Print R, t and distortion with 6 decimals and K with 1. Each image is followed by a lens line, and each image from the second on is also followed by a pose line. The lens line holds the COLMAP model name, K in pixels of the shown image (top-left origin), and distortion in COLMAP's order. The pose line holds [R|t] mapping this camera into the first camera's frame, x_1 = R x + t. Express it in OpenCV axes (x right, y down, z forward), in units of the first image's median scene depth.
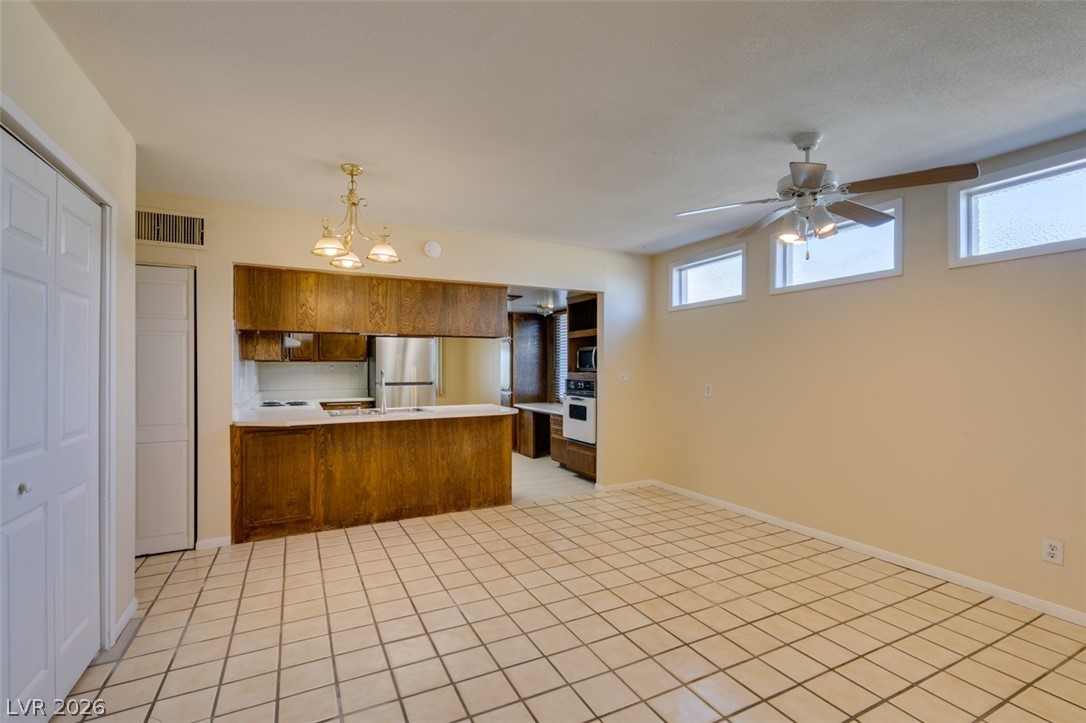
lens RADIAL K [[489.1, 0, 545.7], [0, 489.1, 366.4], [0, 0, 1]] dist [0.005244, -0.002083]
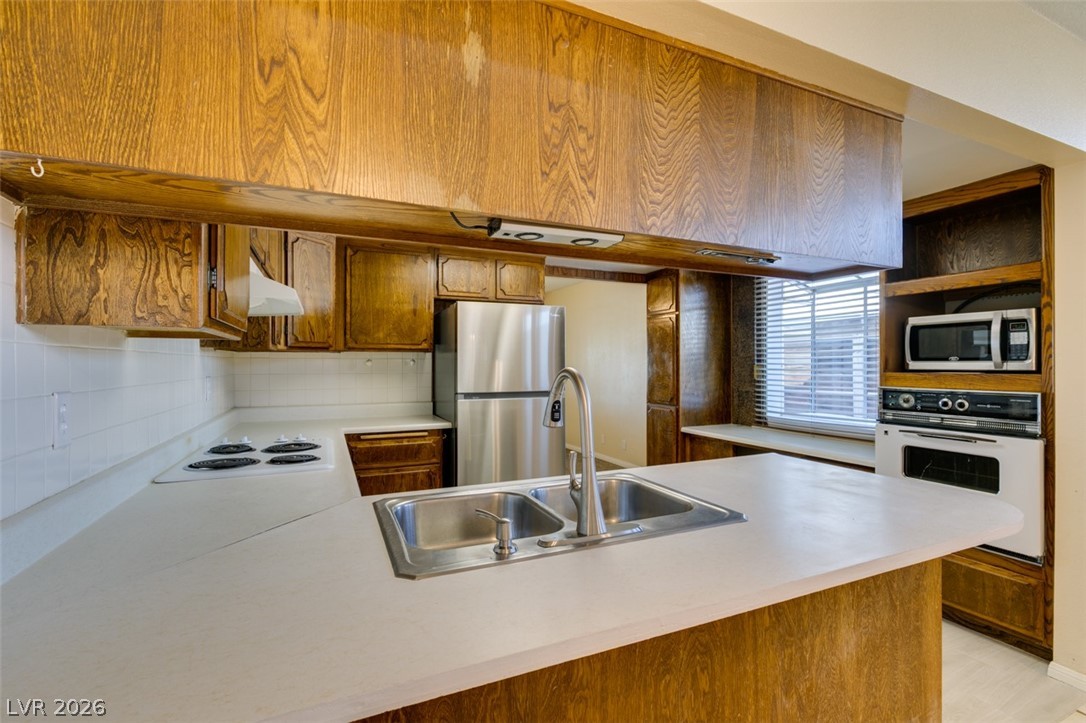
lens RADIAL K [[489.1, 0, 542.2], [0, 489.1, 362.4], [0, 0, 1]] dist [0.005244, -0.002083]
pose [[0.998731, -0.002082, -0.050323, -0.340987], [0.001925, 0.999993, -0.003165, 0.005431], [0.050330, 0.003064, 0.998728, 0.735016]]
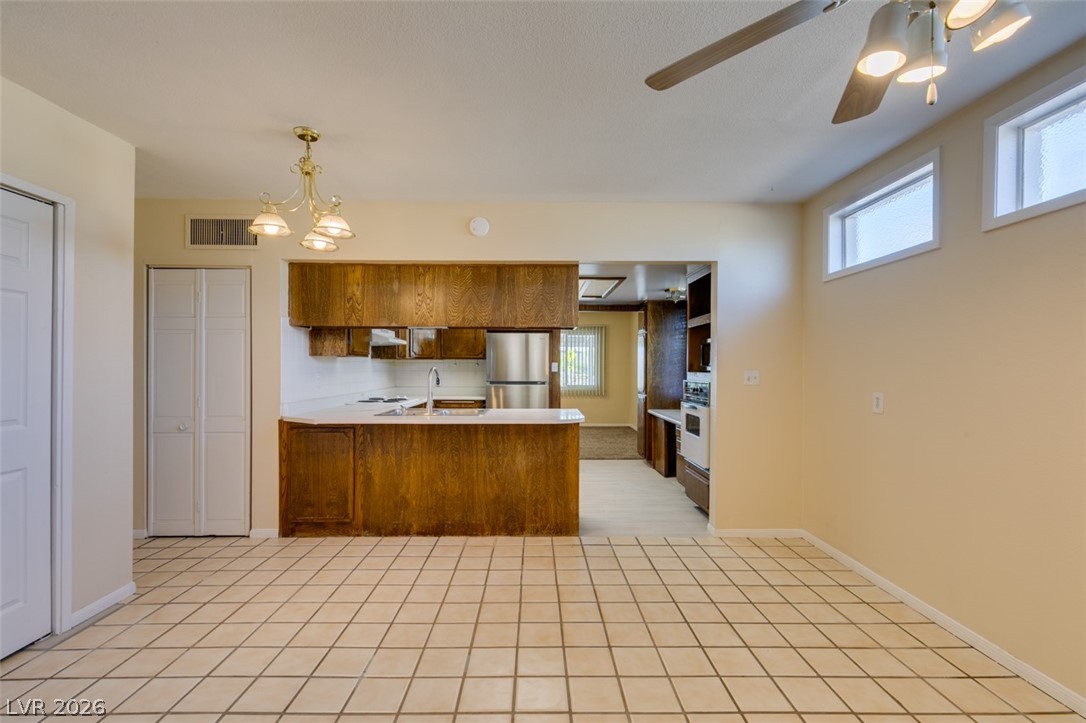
lens RADIAL K [[489.1, 0, 539.9], [0, 489.1, 367.3], [0, 0, 1]] dist [0.005244, -0.002083]
pose [[0.894673, 0.005194, -0.446691, 0.251221], [-0.004278, 0.999986, 0.003058, 0.004455], [0.446701, -0.000825, 0.894683, 0.281876]]
